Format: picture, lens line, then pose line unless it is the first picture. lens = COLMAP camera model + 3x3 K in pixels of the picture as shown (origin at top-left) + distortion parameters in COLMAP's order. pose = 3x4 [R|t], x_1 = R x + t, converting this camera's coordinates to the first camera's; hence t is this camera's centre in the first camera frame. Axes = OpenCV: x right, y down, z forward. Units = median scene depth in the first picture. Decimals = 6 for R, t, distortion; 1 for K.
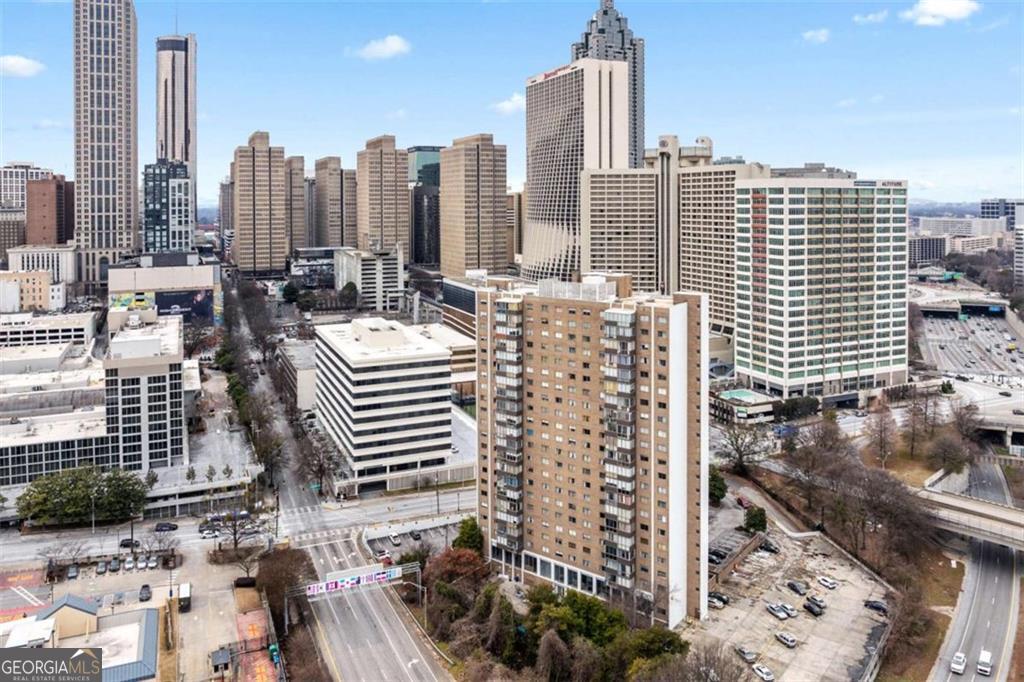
lens RADIAL K [[759.0, 0, 512.7], [0, 759.0, 213.7], [0, 0, 1]] dist [-0.001289, -0.057592]
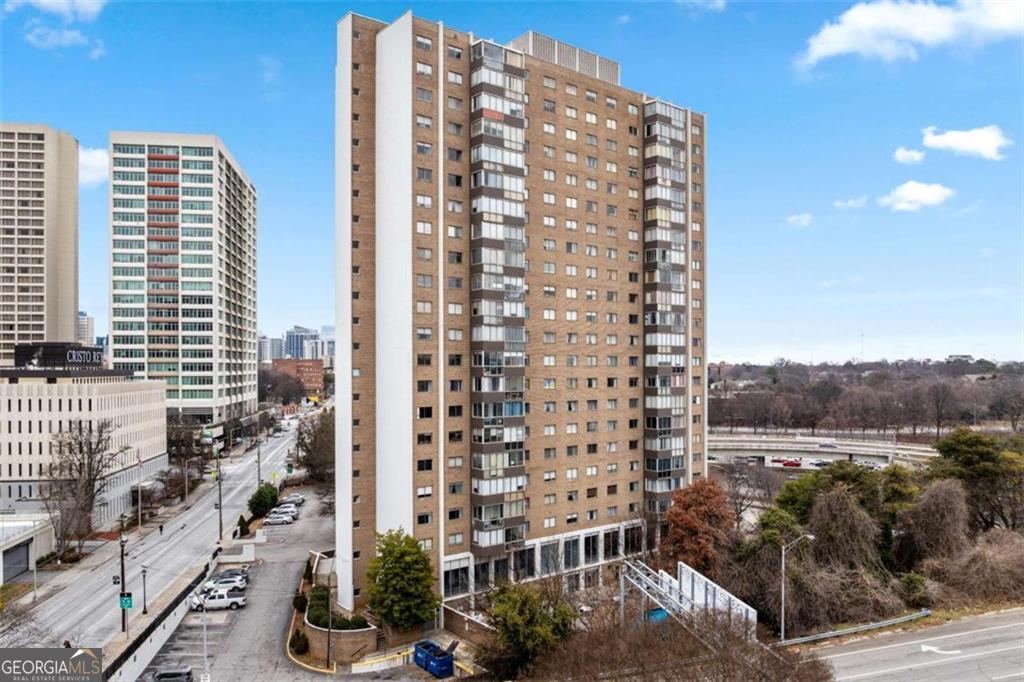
lens RADIAL K [[731.7, 0, 509.2], [0, 731.7, 378.9], [0, 0, 1]] dist [-0.005248, -0.046883]
pose [[0.238005, -0.007173, 0.971237, -0.487228], [0.014390, 0.999889, 0.003858, 0.341087], [-0.971157, 0.013058, 0.238082, 0.912130]]
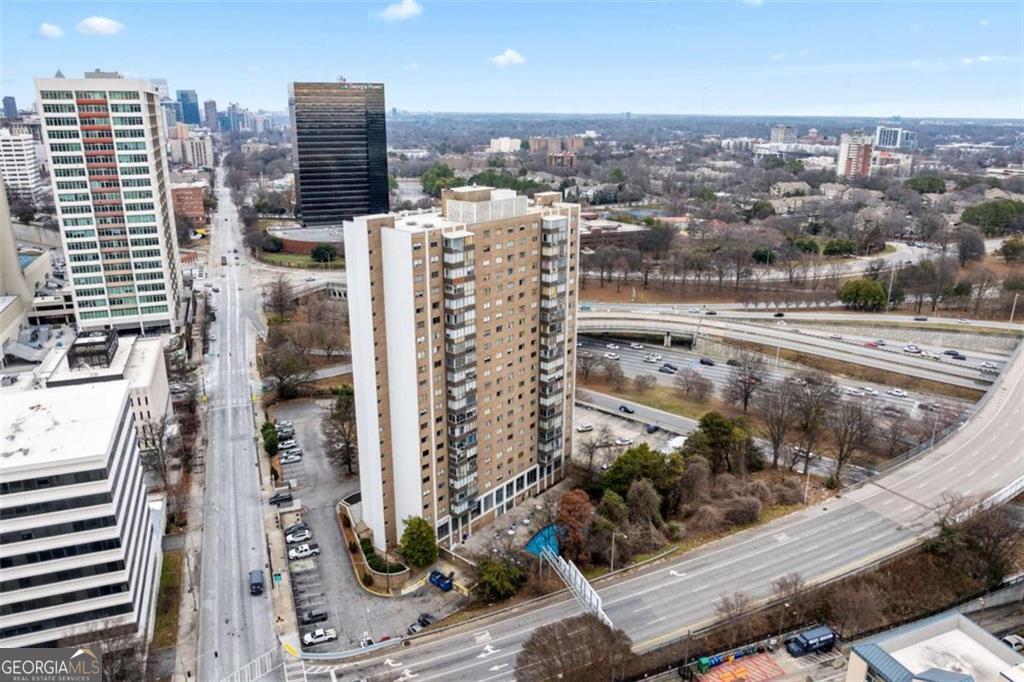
lens RADIAL K [[721.4, 0, 512.0], [0, 721.4, 341.0], [0, 0, 1]] dist [-0.026665, -0.002079]
pose [[0.034093, -0.300763, 0.953089, -0.785253], [0.010401, 0.953699, 0.300583, -0.006117], [-0.999365, -0.000335, 0.035643, 0.949533]]
